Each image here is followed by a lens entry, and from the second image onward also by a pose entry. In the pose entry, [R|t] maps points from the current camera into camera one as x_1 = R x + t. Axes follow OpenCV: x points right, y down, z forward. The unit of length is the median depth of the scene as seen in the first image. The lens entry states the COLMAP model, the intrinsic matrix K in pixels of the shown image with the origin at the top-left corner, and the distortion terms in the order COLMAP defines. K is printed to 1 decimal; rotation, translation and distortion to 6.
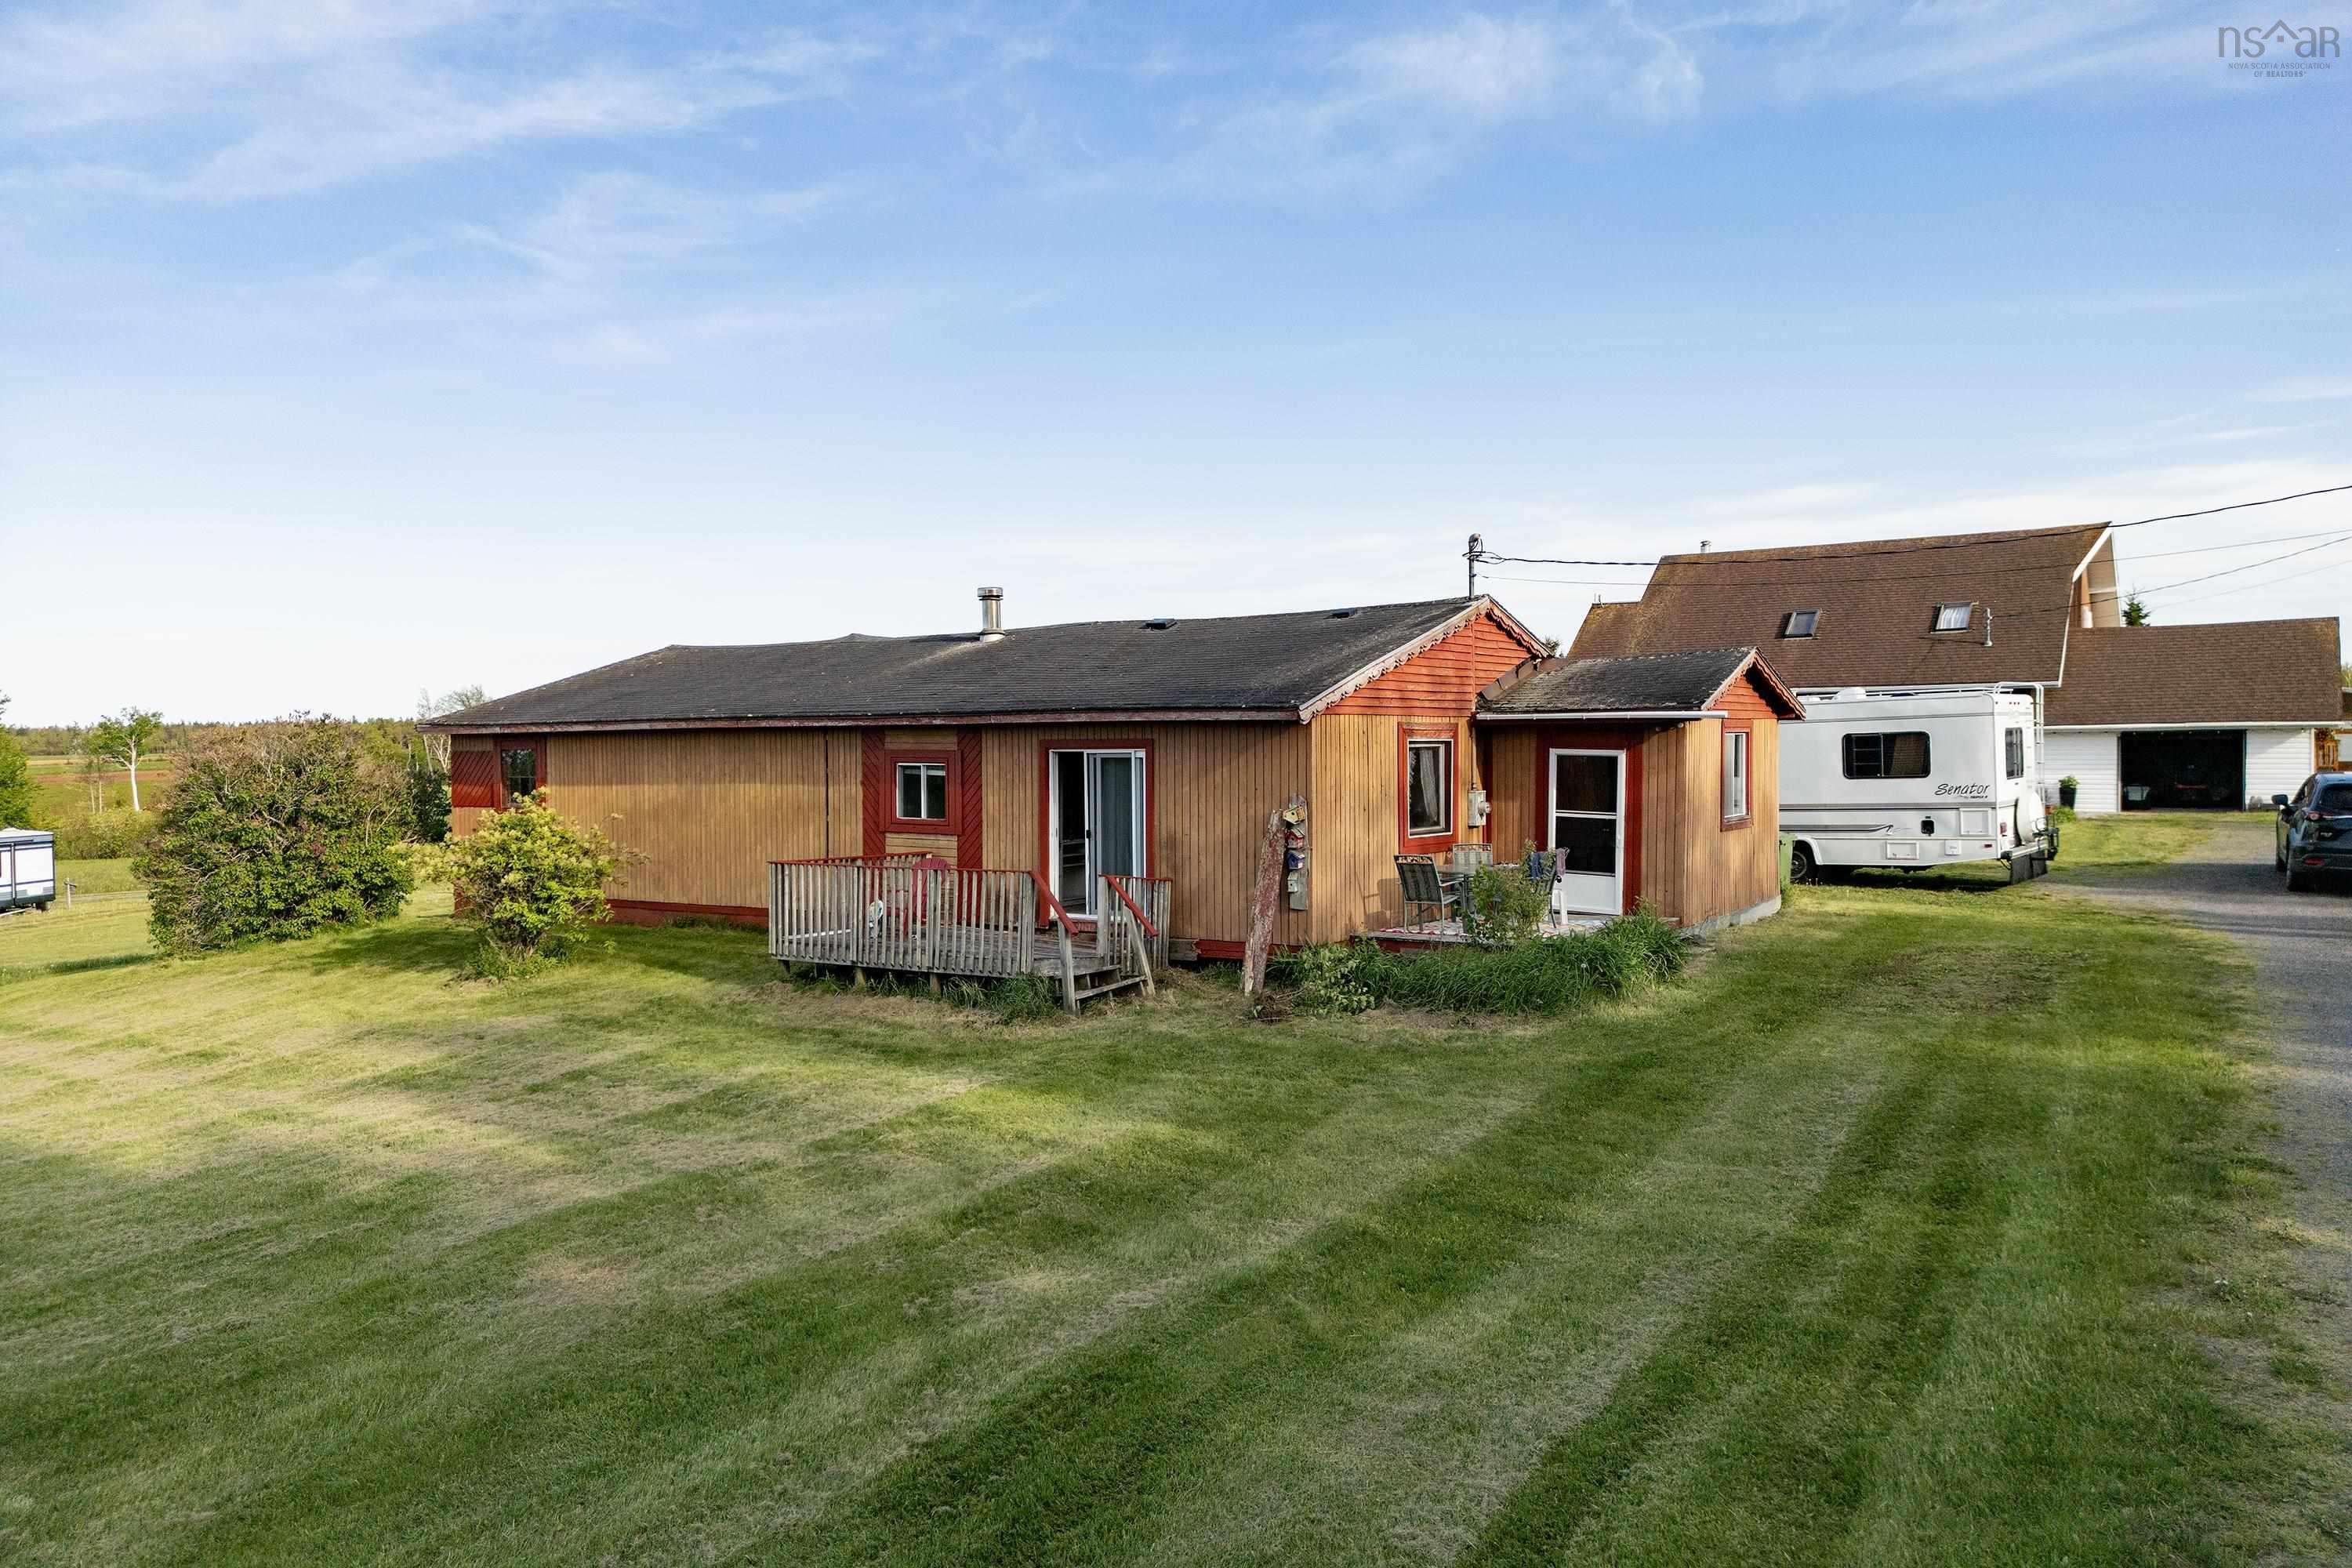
lens RADIAL K [[1680.5, 0, 1211.6], [0, 1680.5, 807.5], [0, 0, 1]] dist [0.045489, -0.003688]
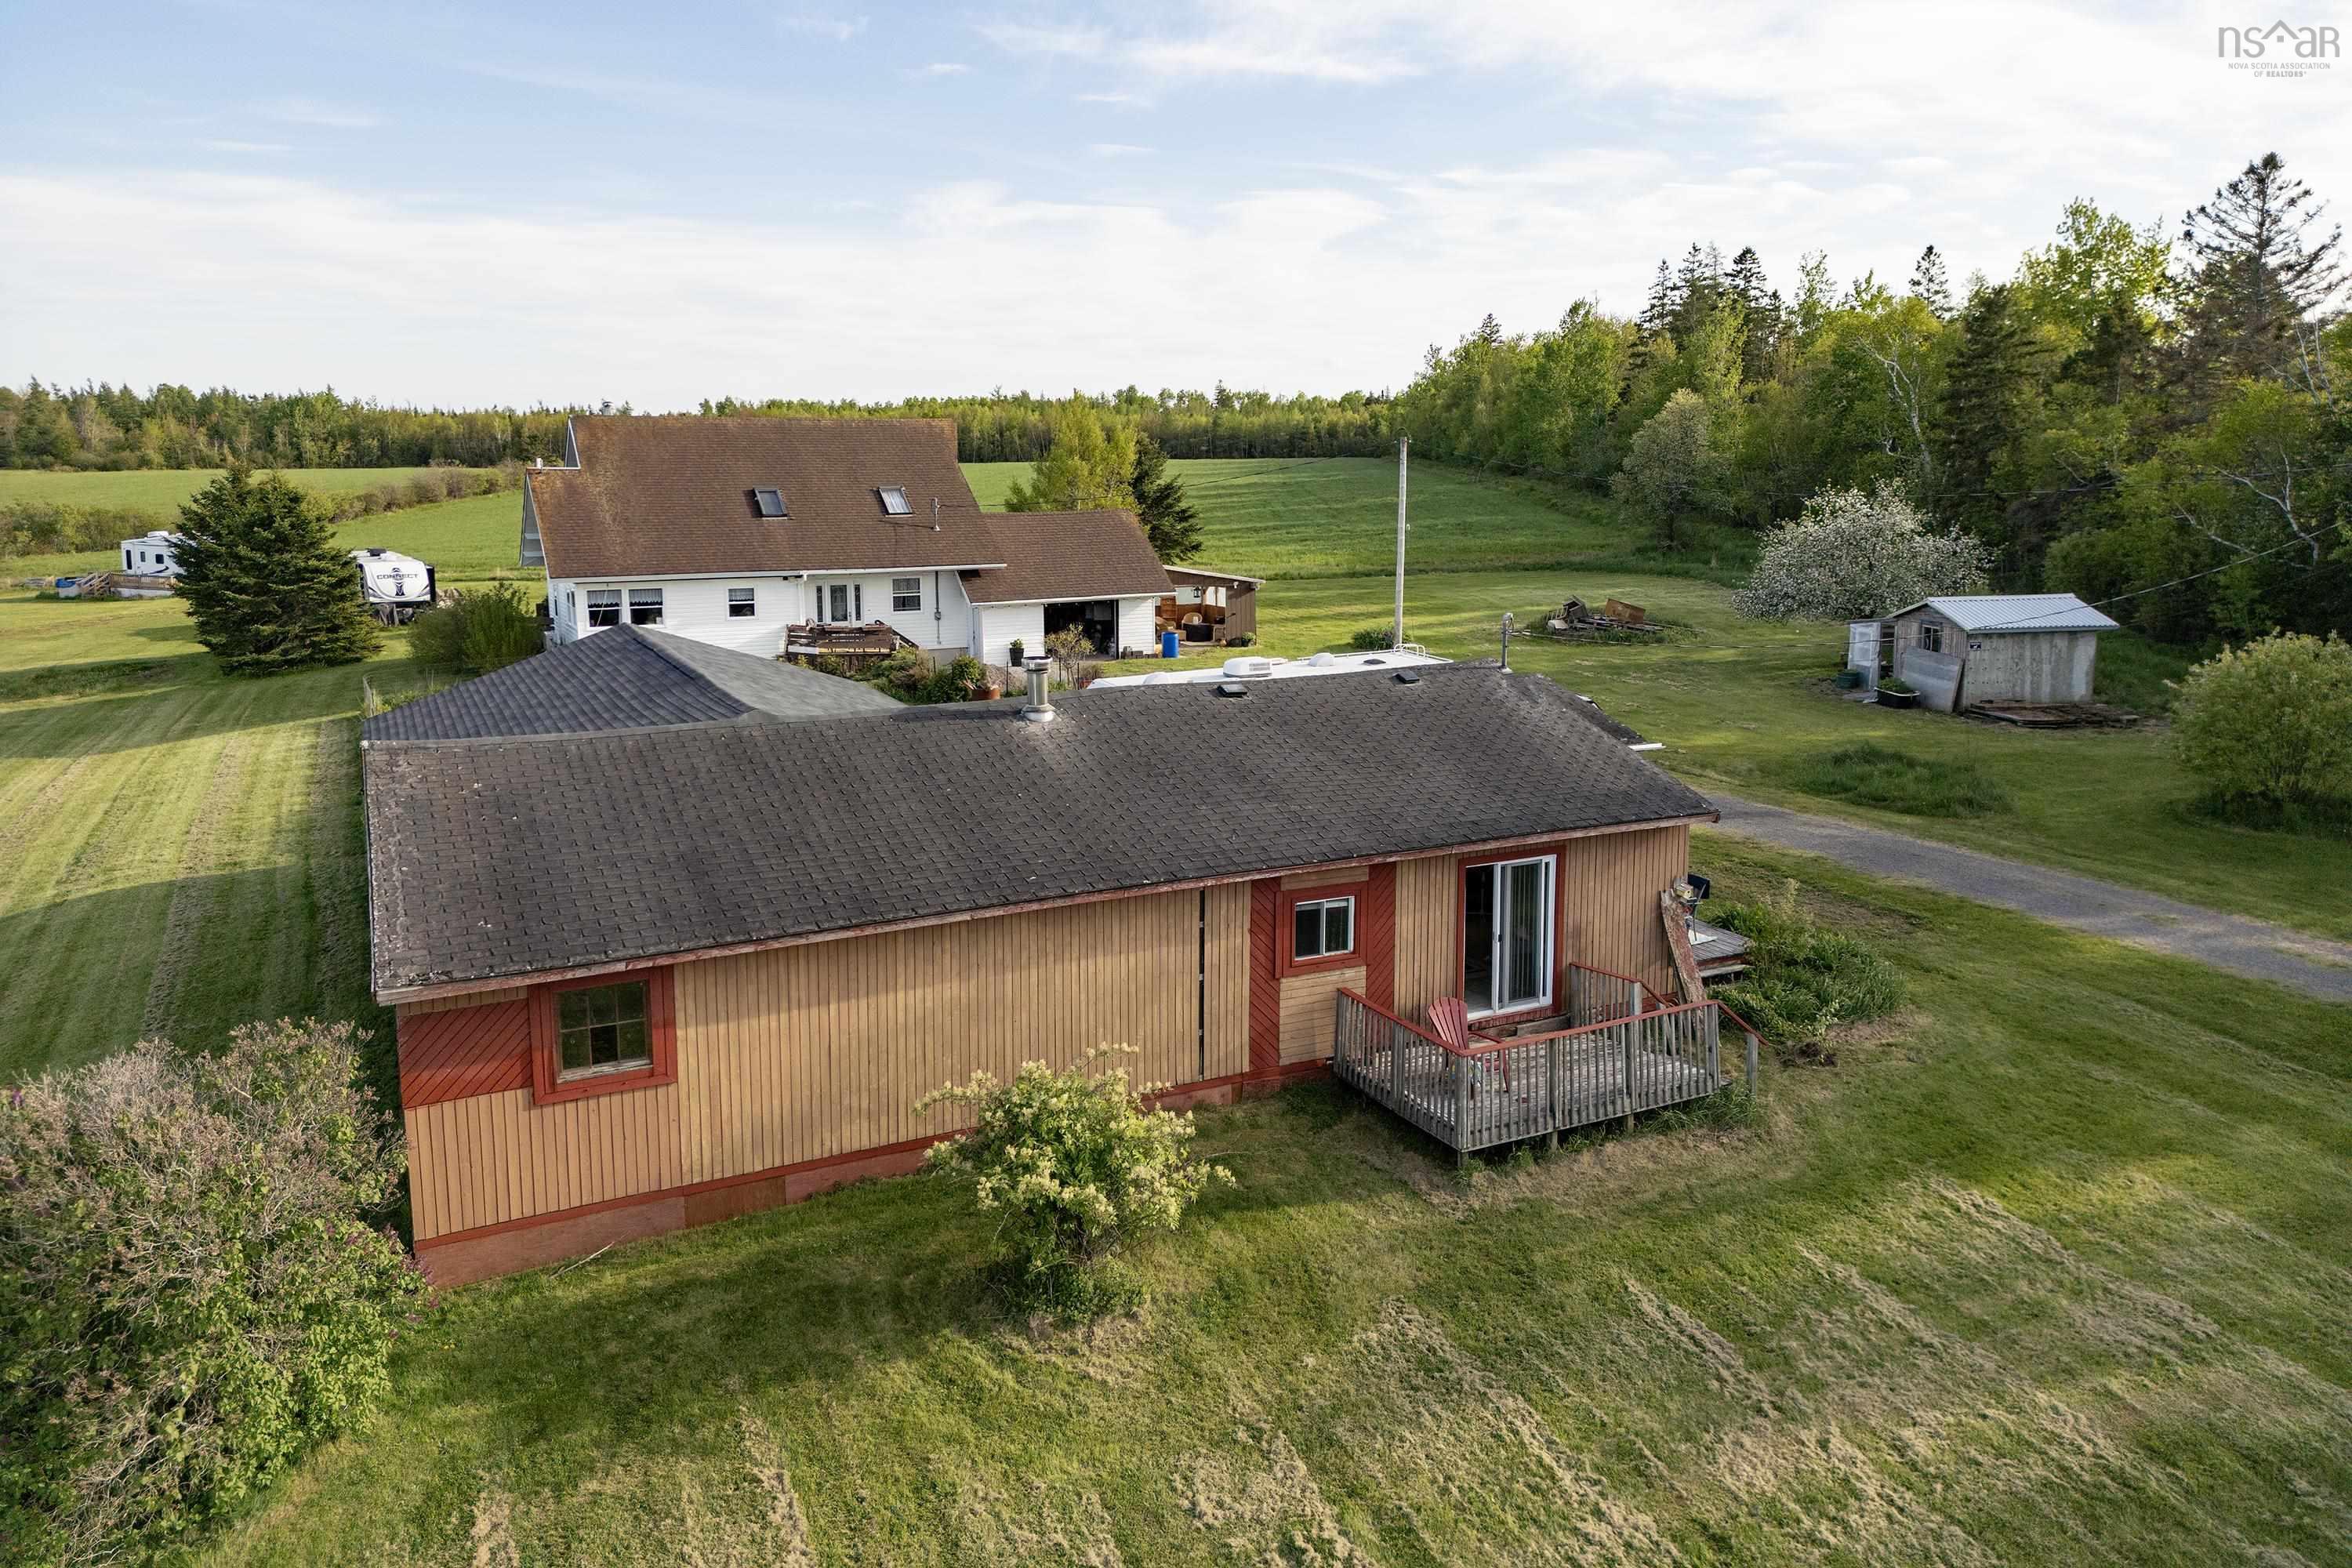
lens RADIAL K [[1614.4, 0, 1176.0], [0, 1614.4, 784.0], [0, 0, 1]] dist [0.076442, -0.079203]
pose [[0.496080, -0.164511, 0.852549, -0.998069], [0.025166, 0.984199, 0.175271, -0.256313], [-0.867912, -0.065493, 0.492382, 0.647822]]
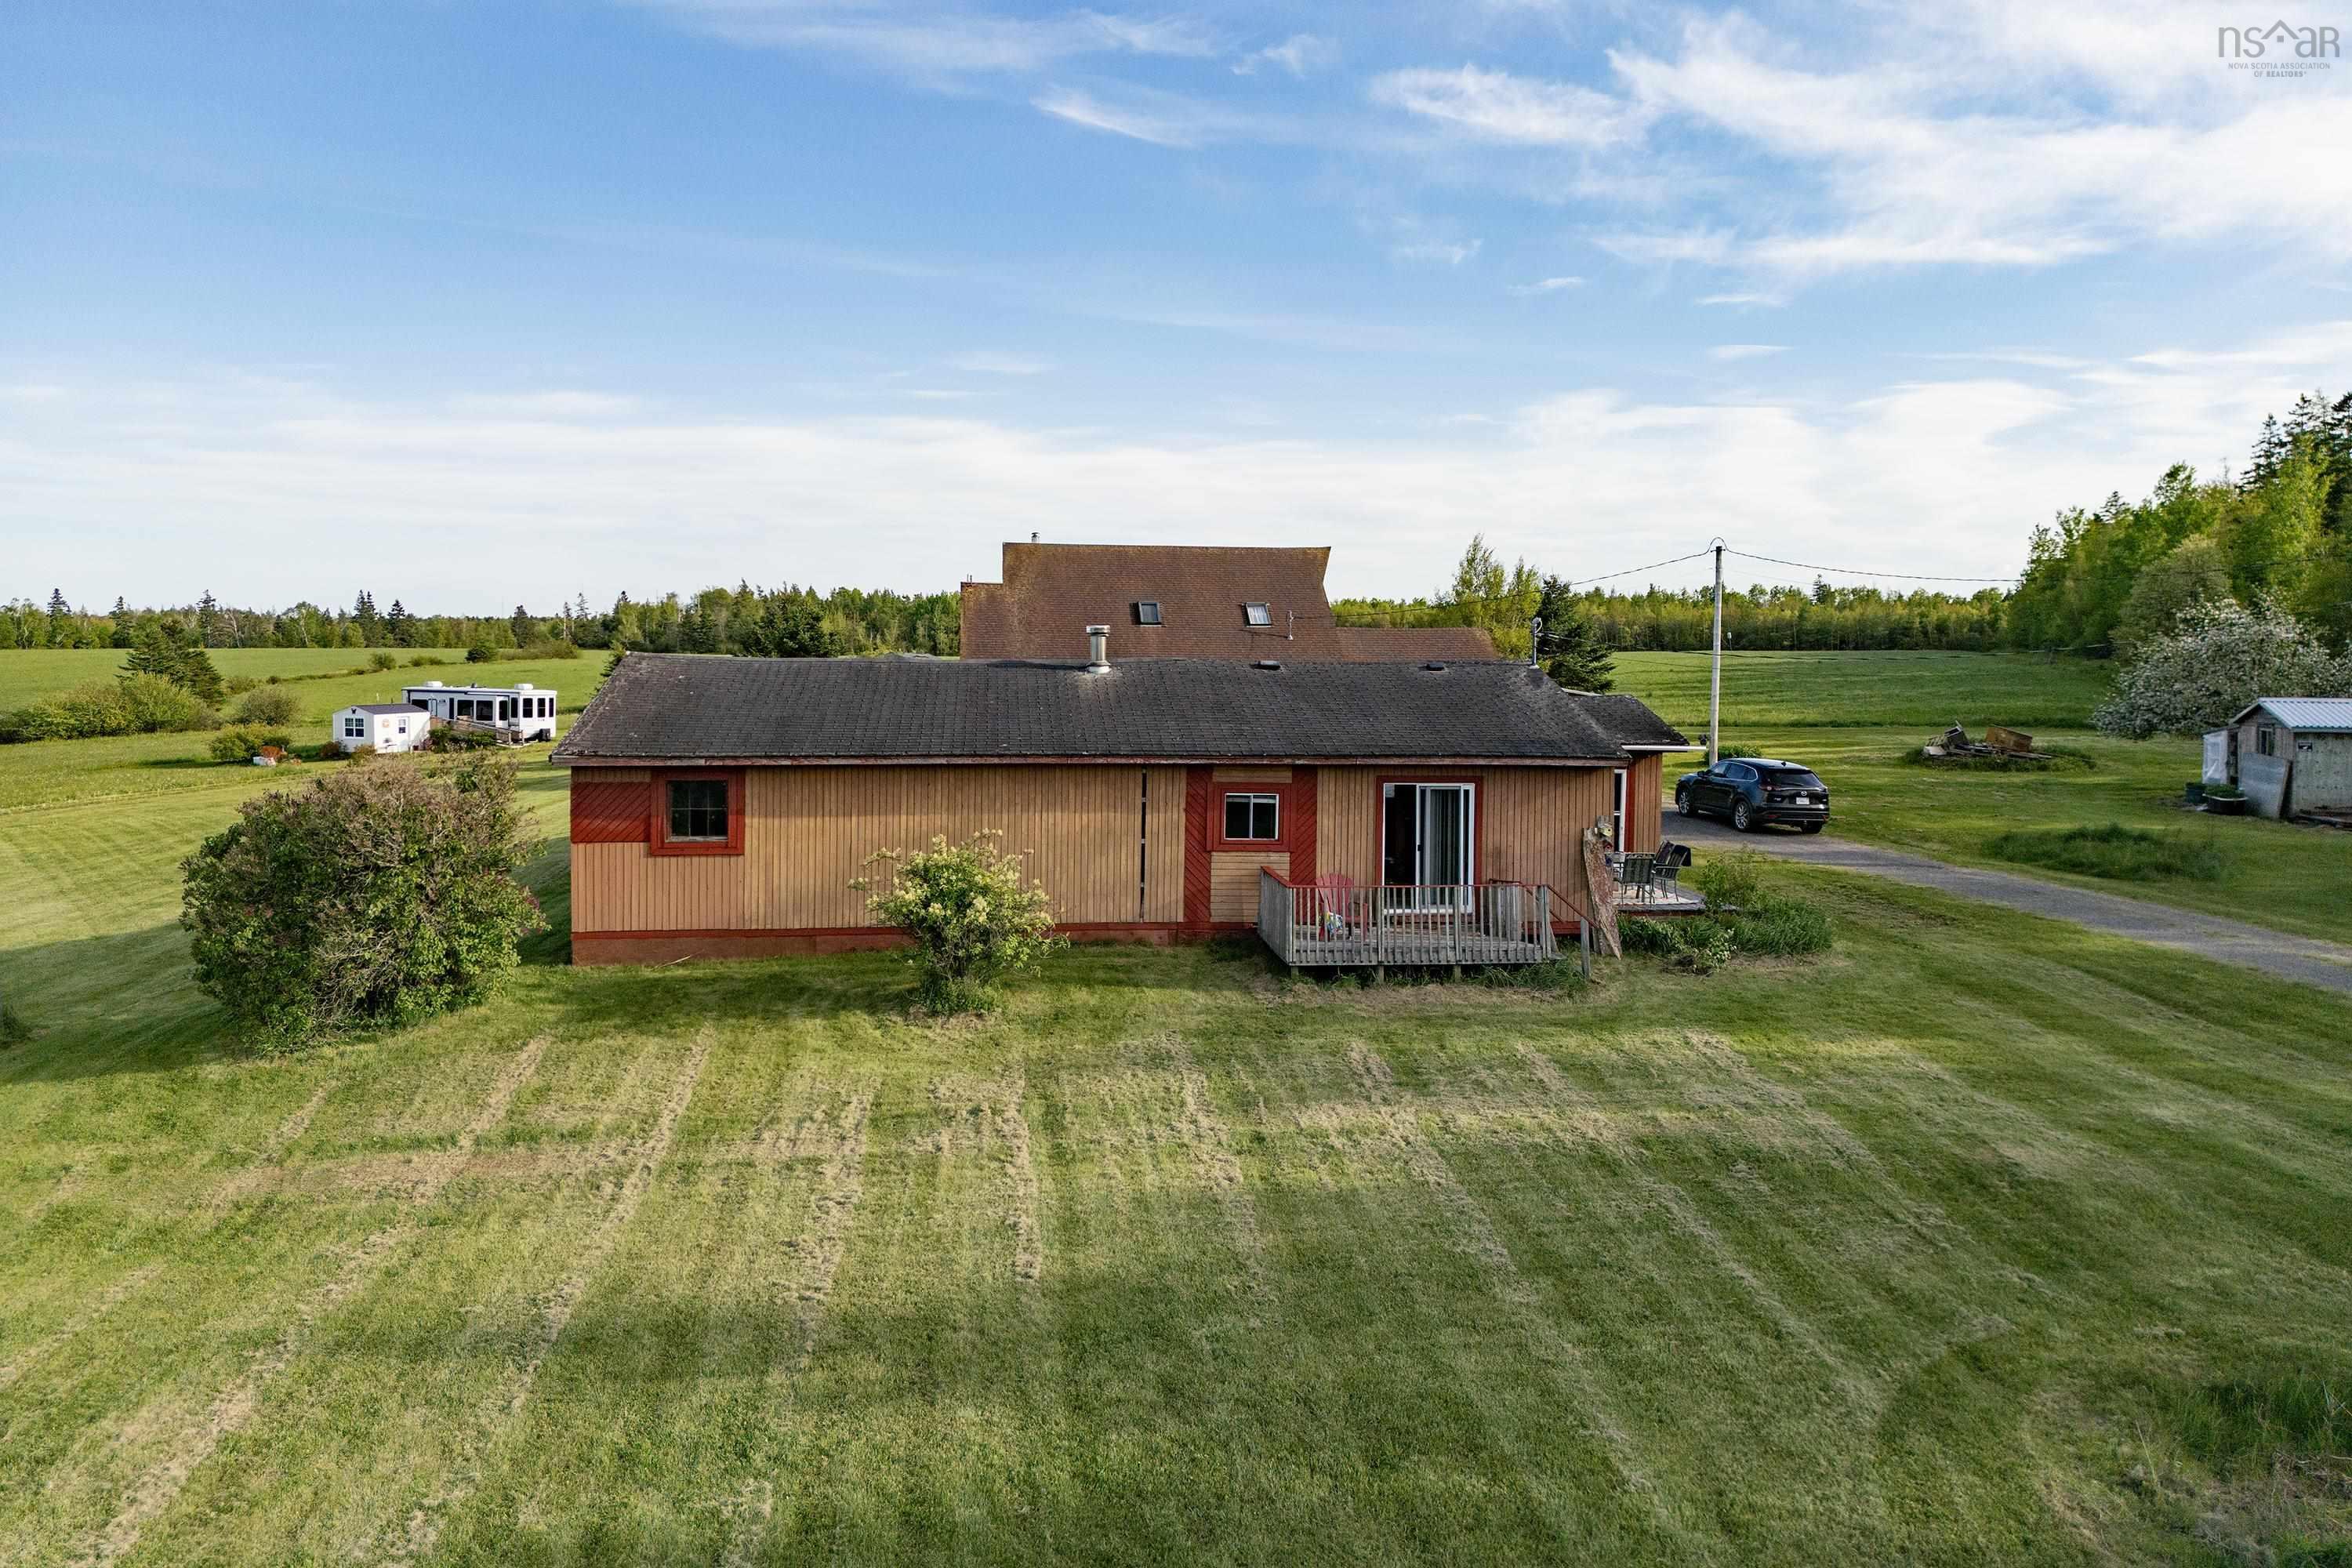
lens RADIAL K [[1680.5, 0, 1211.6], [0, 1680.5, 807.5], [0, 0, 1]] dist [0.045489, -0.003688]
pose [[0.754378, -0.040769, 0.655173, -1.008072], [0.004929, 0.998393, 0.056451, -0.086569], [-0.656422, -0.039356, 0.753367, 0.115983]]
